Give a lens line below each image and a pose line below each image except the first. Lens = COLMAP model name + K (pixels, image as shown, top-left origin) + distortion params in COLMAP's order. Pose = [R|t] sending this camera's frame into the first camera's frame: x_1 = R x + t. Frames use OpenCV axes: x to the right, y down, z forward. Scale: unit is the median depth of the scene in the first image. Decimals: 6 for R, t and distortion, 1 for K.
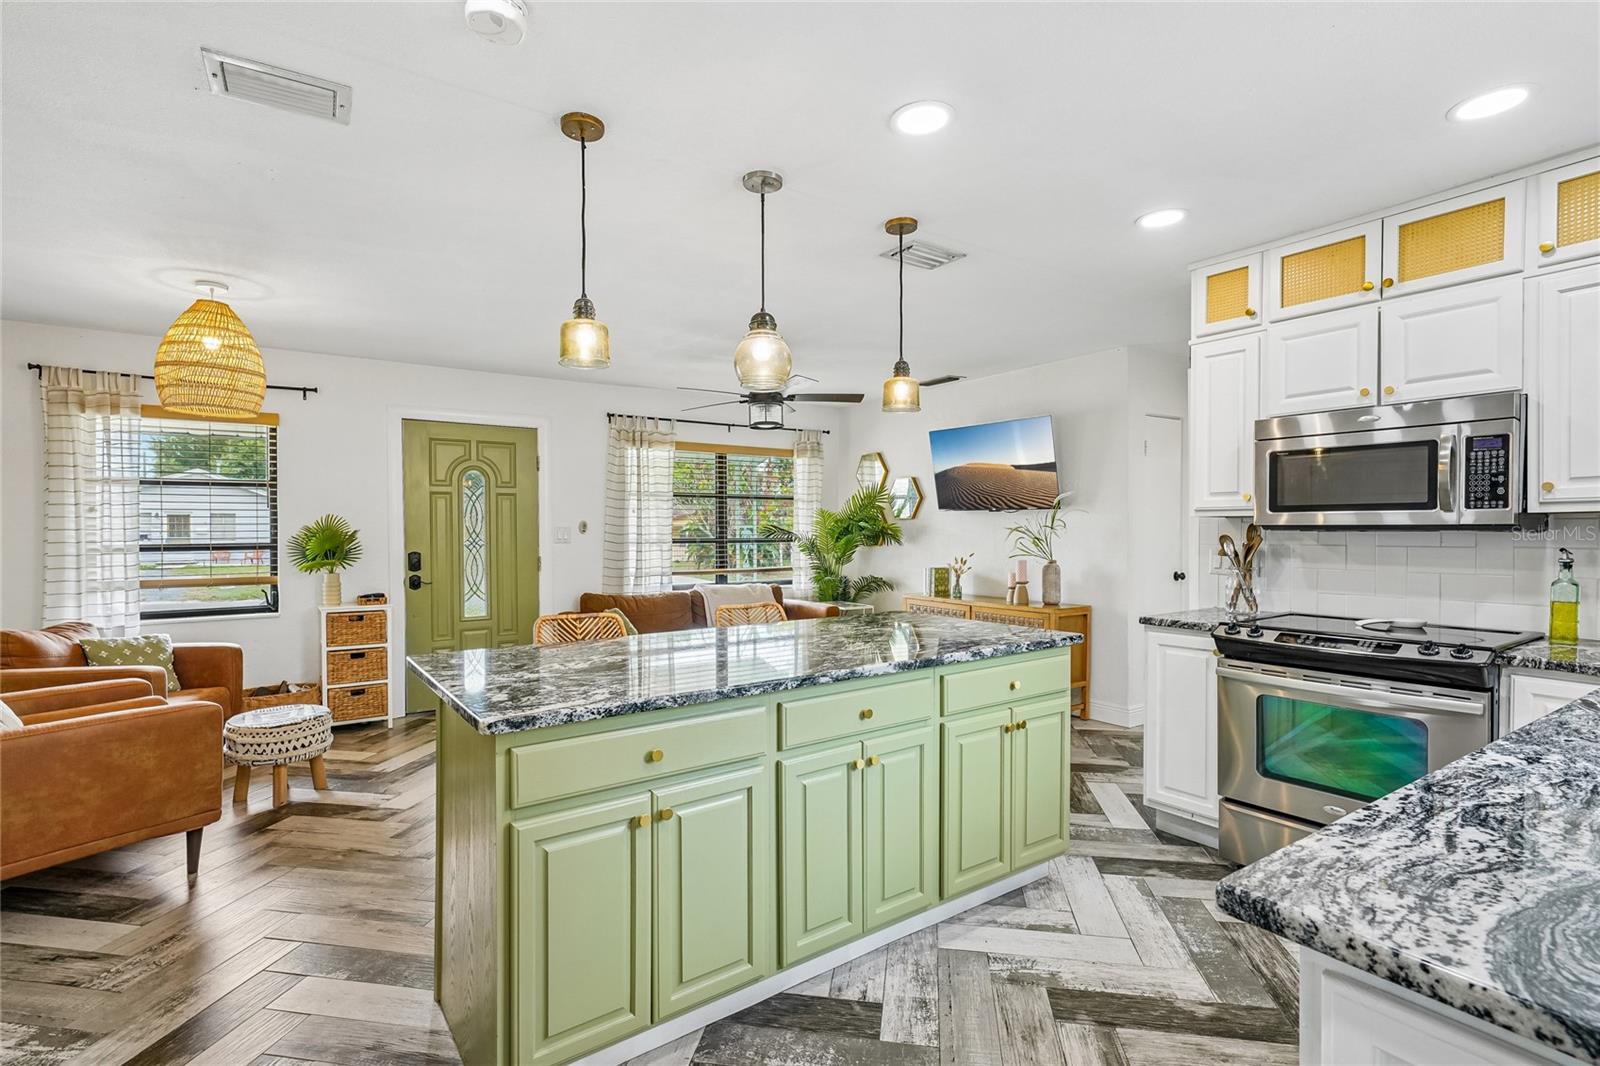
lens RADIAL K [[757.2, 0, 788.4], [0, 757.2, 538.8], [0, 0, 1]] dist [0.000341, 0.001181]
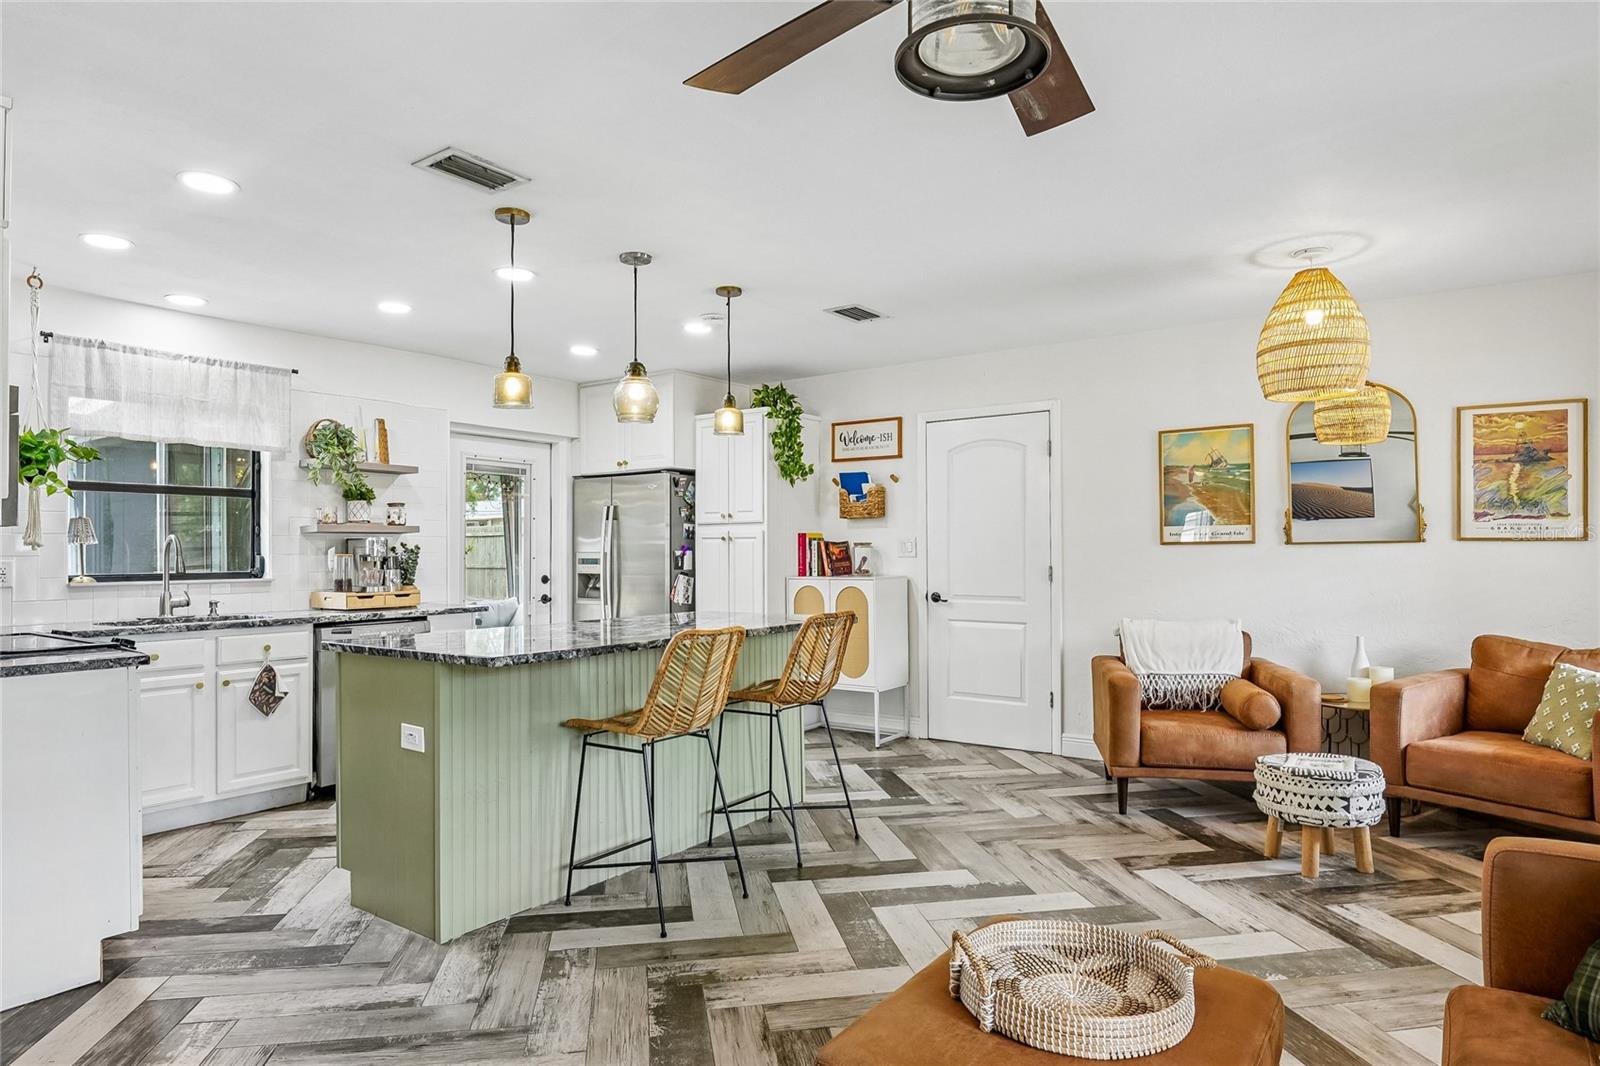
lens RADIAL K [[911.9, 0, 803.5], [0, 911.9, 536.8], [0, 0, 1]] dist [-0.038050, 0.004819]
pose [[-0.937108, 0.002458, -0.349031, 0.135208], [0.004144, 0.999983, -0.004084, -0.000594], [0.349015, -0.005274, -0.937102, 1.454072]]
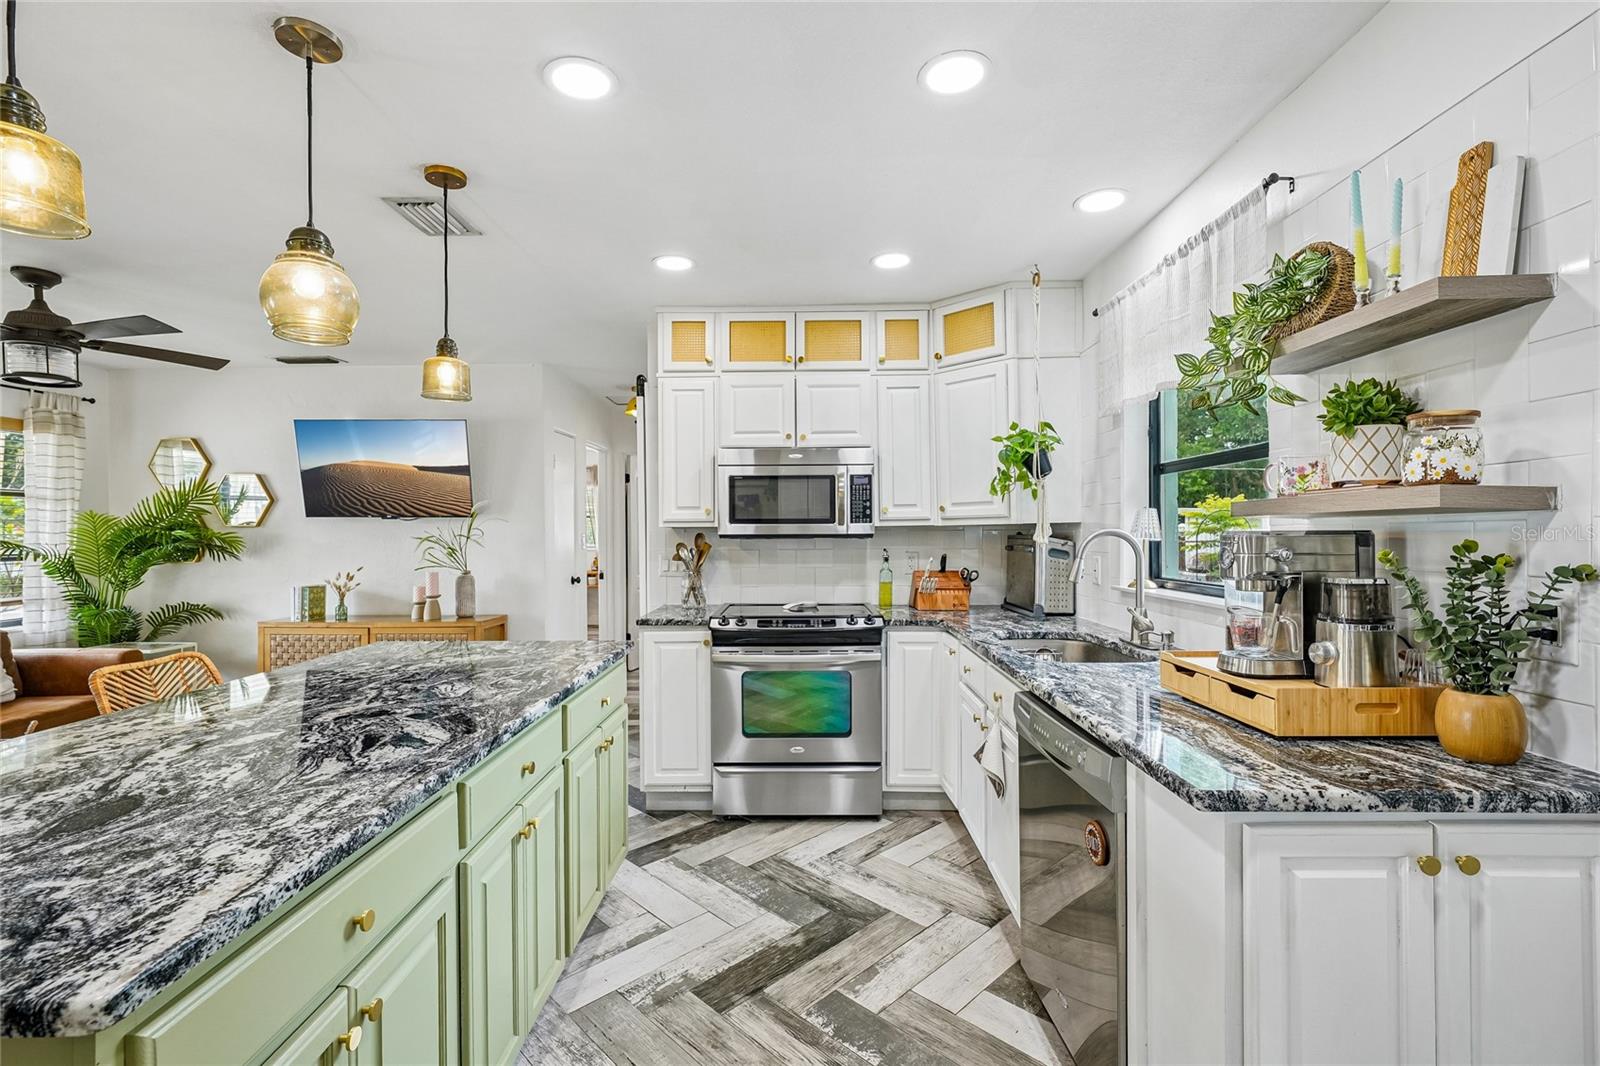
lens RADIAL K [[720.0, 0, 796.2], [0, 720.0, 531.8], [0, 0, 1]] dist [-0.007102, 0.003373]
pose [[0.581575, -0.000384, 0.813492, -0.178568], [0.016432, 0.999801, -0.011276, -0.004908], [-0.813327, 0.019925, 0.581466, 0.154207]]
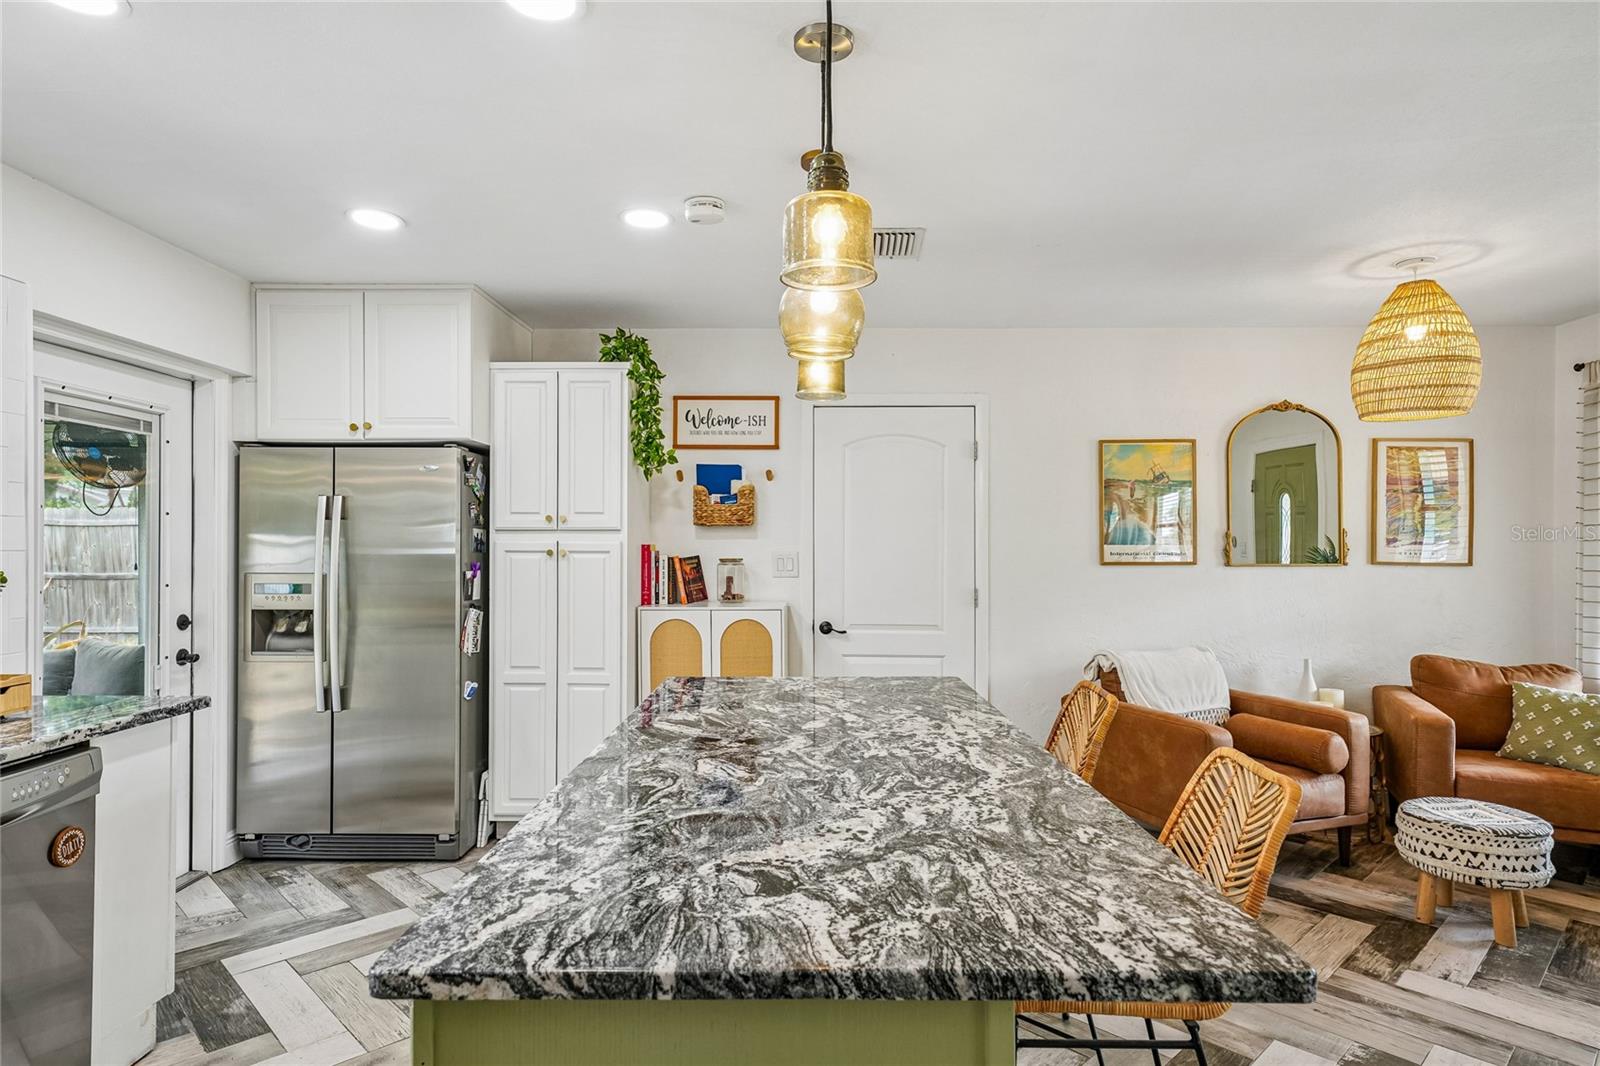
lens RADIAL K [[896.0, 0, 798.0], [0, 896.0, 533.2], [0, 0, 1]] dist [0.013671, 0.004348]
pose [[-0.582027, -0.009129, -0.813118, 0.362464], [-0.010663, 0.999937, -0.003594, -0.023370], [0.813099, 0.006578, -0.582088, 0.839292]]
